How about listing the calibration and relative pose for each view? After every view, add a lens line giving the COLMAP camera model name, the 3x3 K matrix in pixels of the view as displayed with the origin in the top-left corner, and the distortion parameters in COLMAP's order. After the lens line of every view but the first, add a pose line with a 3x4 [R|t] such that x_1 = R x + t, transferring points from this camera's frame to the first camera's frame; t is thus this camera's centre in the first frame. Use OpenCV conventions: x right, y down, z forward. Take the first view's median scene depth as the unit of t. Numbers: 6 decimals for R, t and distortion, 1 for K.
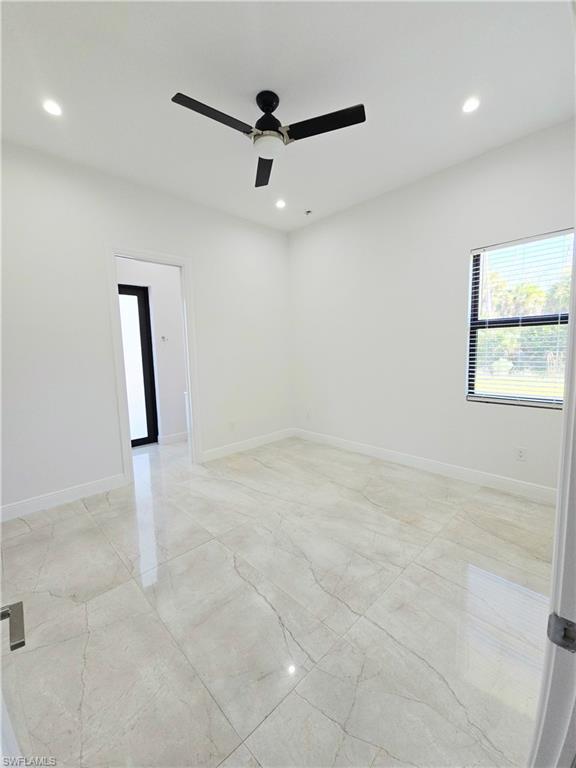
lens RADIAL K [[315.0, 0, 290.2], [0, 315.0, 383.6], [0, 0, 1]] dist [0.009613, -0.010567]
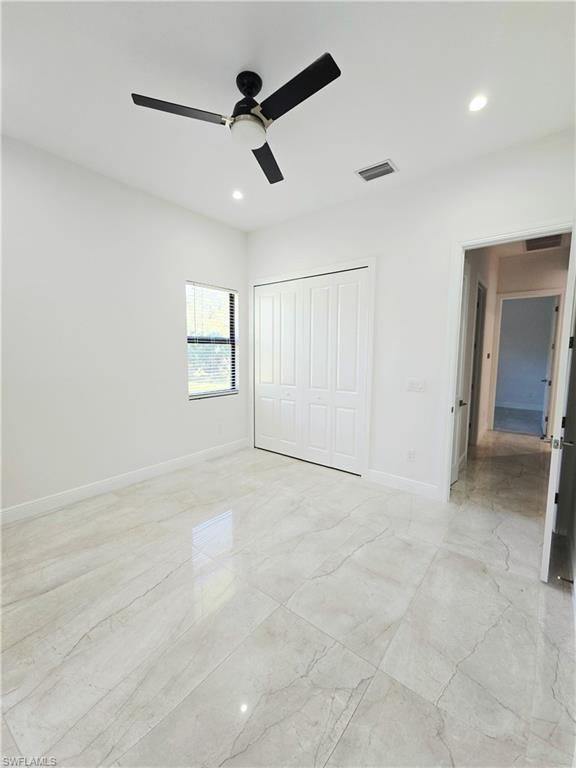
lens RADIAL K [[315.0, 0, 290.2], [0, 315.0, 383.6], [0, 0, 1]] dist [0.009613, -0.010567]
pose [[-0.145104, -0.077688, 0.986362, -0.944057], [0.102698, 0.990345, 0.093110, -0.111838], [-0.984072, 0.114808, -0.135725, 1.010085]]
